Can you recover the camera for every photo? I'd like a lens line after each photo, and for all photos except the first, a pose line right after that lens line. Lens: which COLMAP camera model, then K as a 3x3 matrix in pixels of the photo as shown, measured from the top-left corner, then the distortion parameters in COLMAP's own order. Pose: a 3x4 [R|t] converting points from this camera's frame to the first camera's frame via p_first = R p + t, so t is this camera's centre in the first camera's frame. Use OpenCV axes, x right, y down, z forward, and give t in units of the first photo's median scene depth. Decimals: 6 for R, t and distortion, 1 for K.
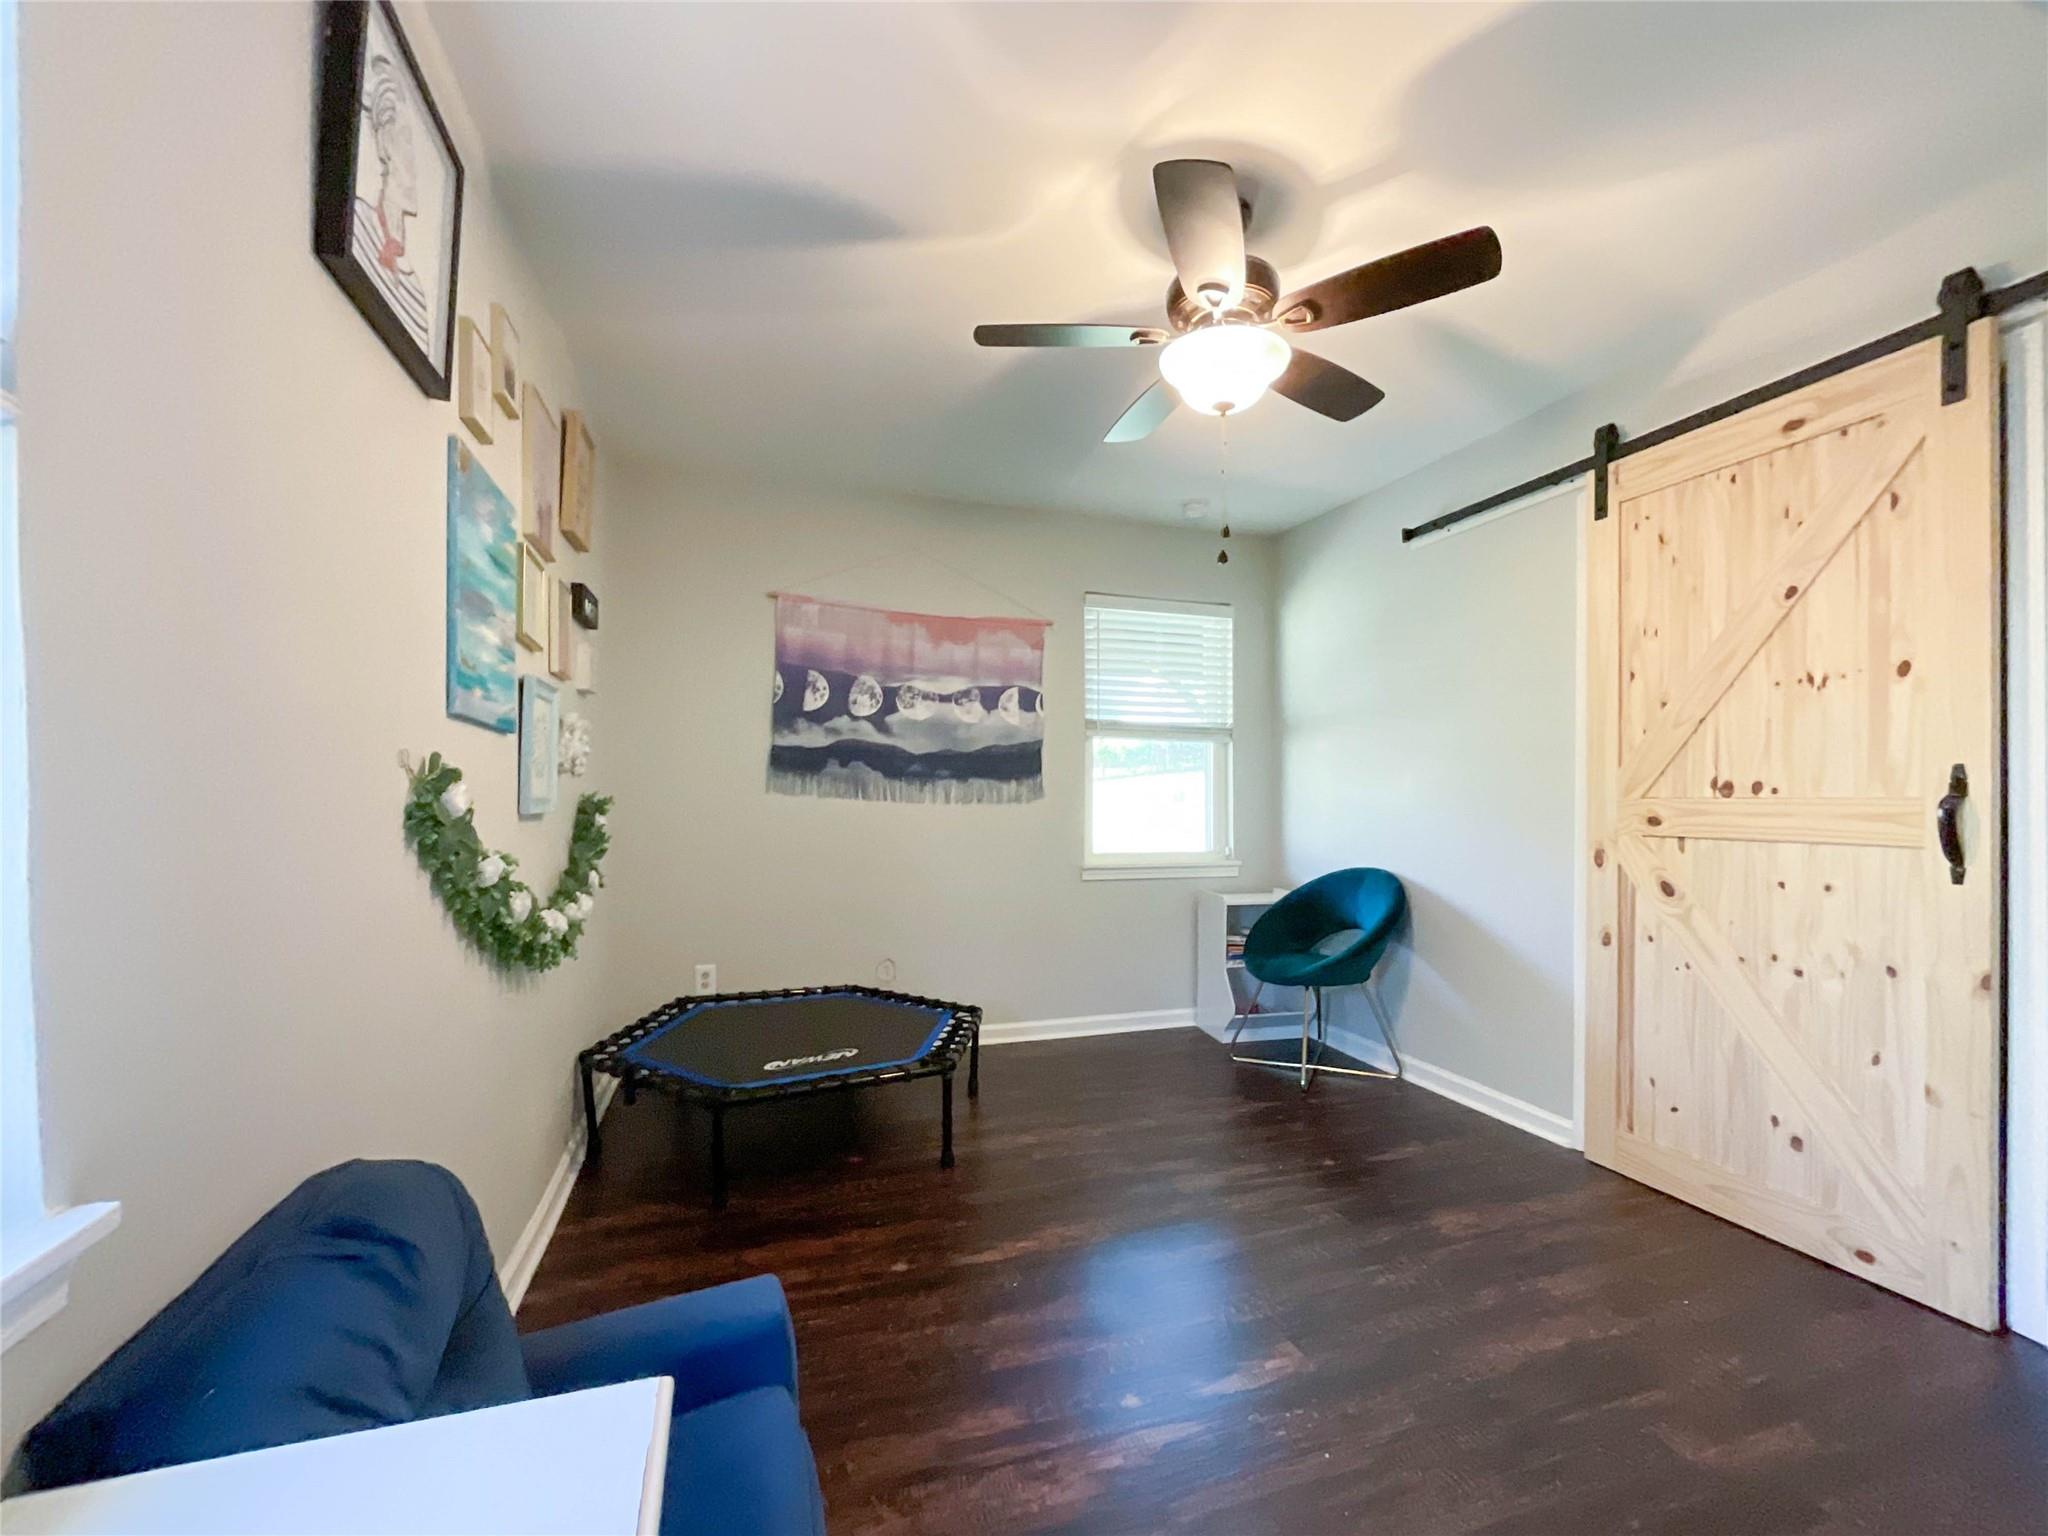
lens RADIAL K [[859.9, 0, 1023.6], [0, 859.9, 795.1], [0, 0, 1]] dist [0.001328, 0.000226]
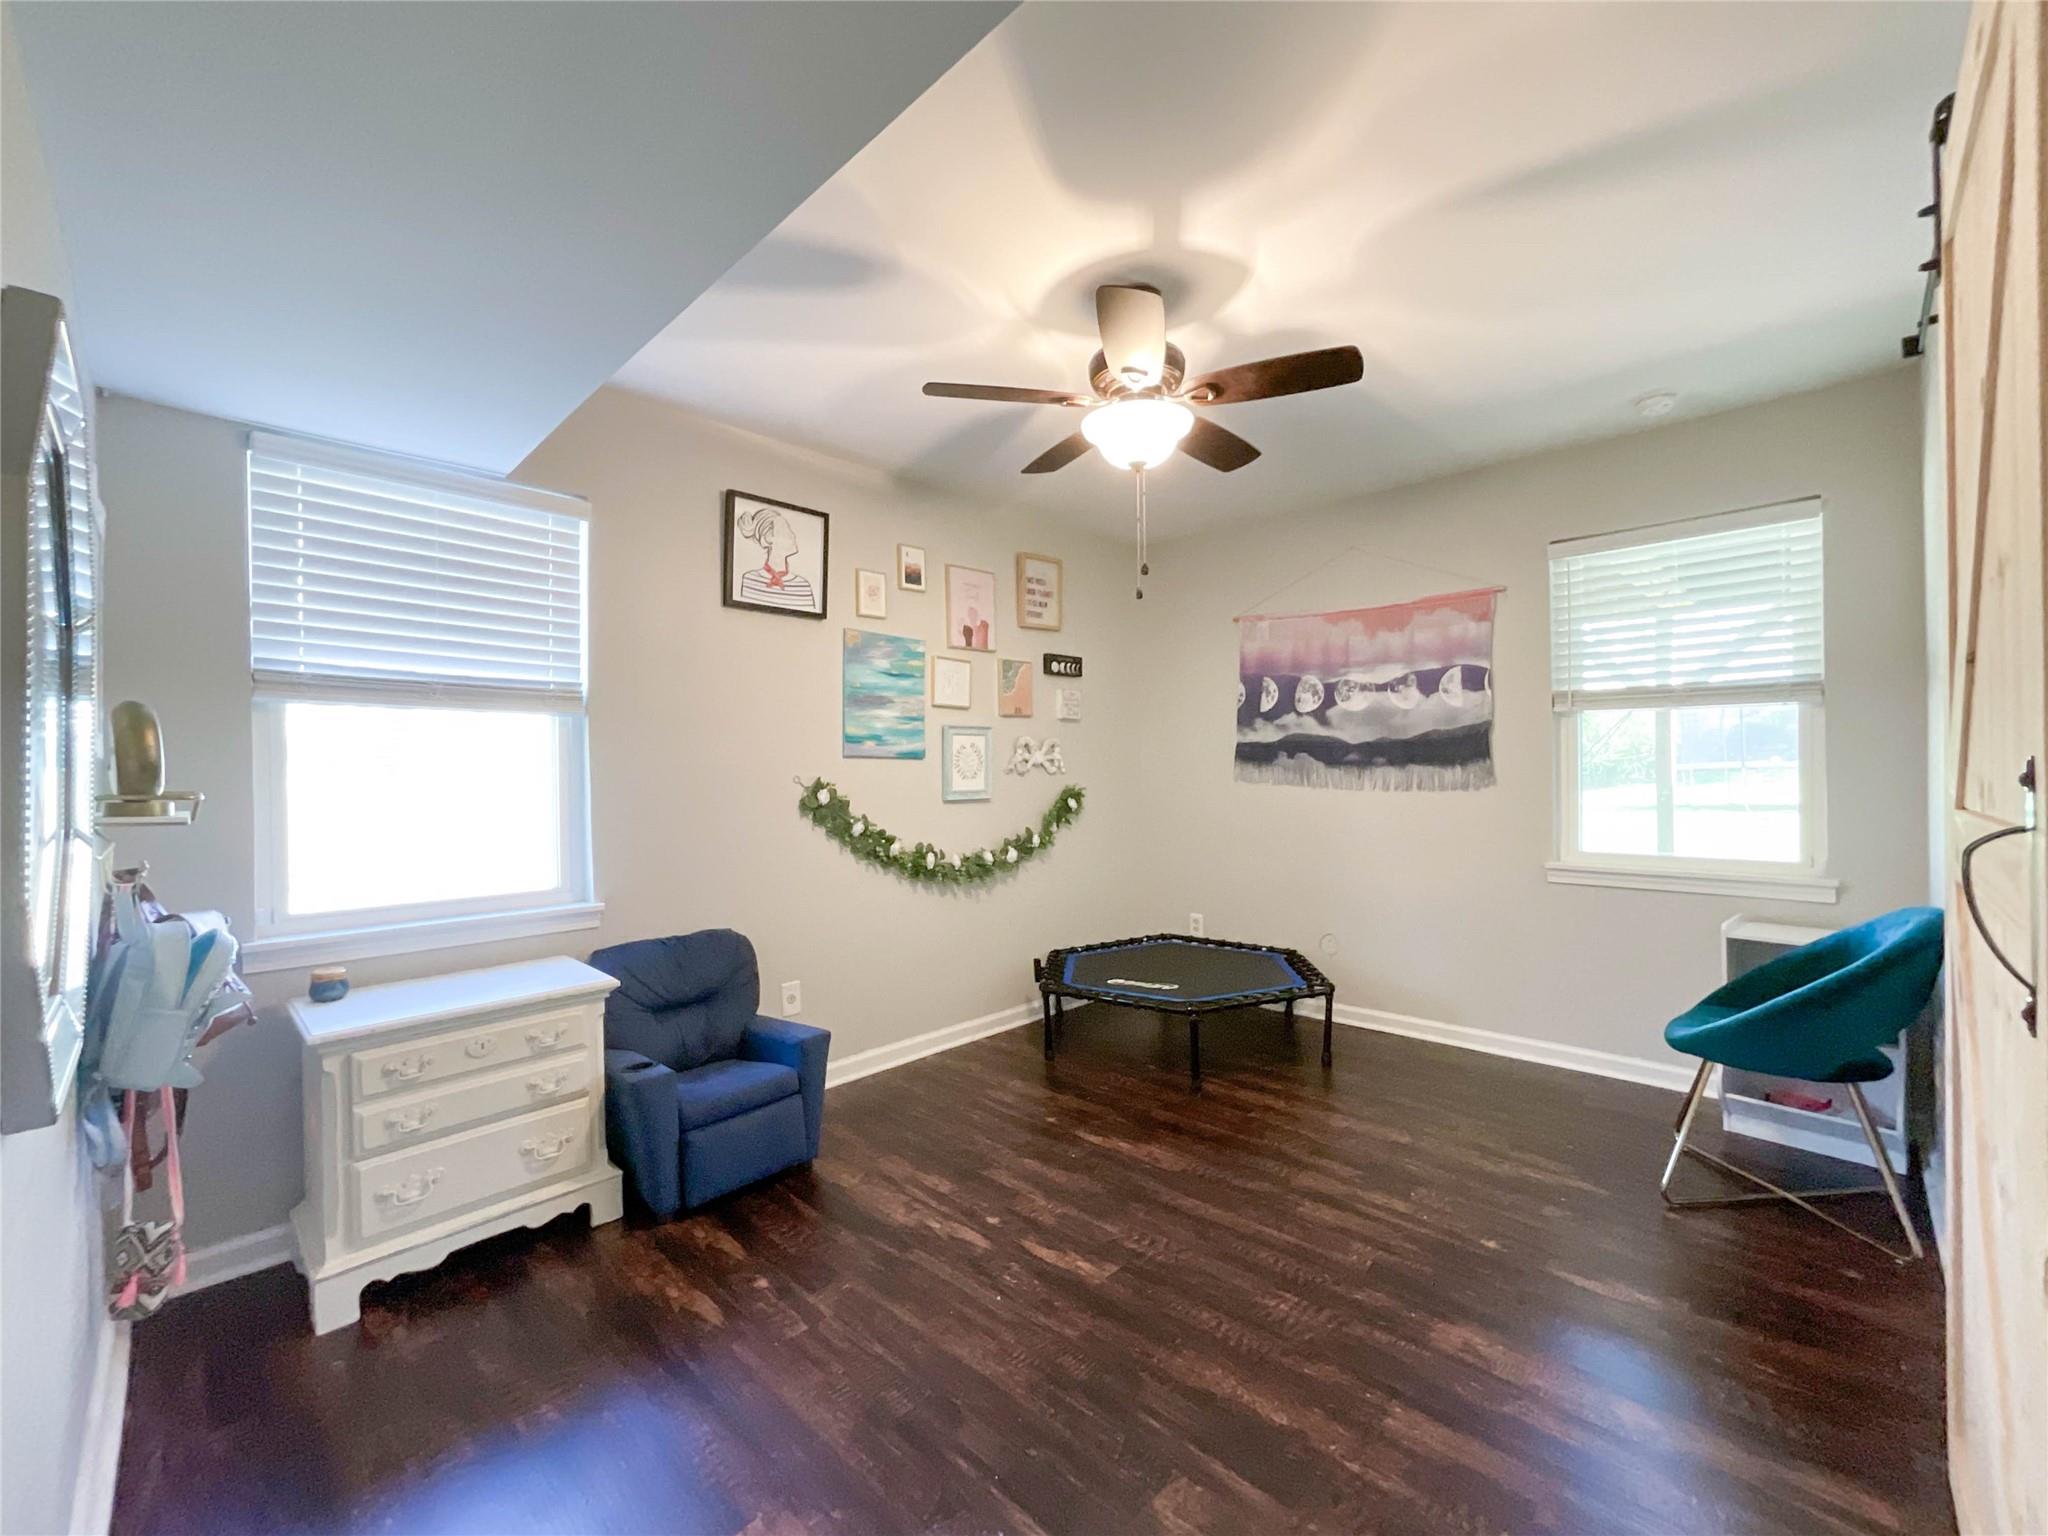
lens RADIAL K [[837.3, 0, 1050.5], [0, 837.3, 766.0], [0, 0, 1]] dist [0.001423, 0.000322]
pose [[0.486669, -0.017842, -0.873404, 0.587913], [0.012126, 0.999833, -0.013668, -0.010597], [0.873502, -0.003940, 0.486805, 0.176387]]
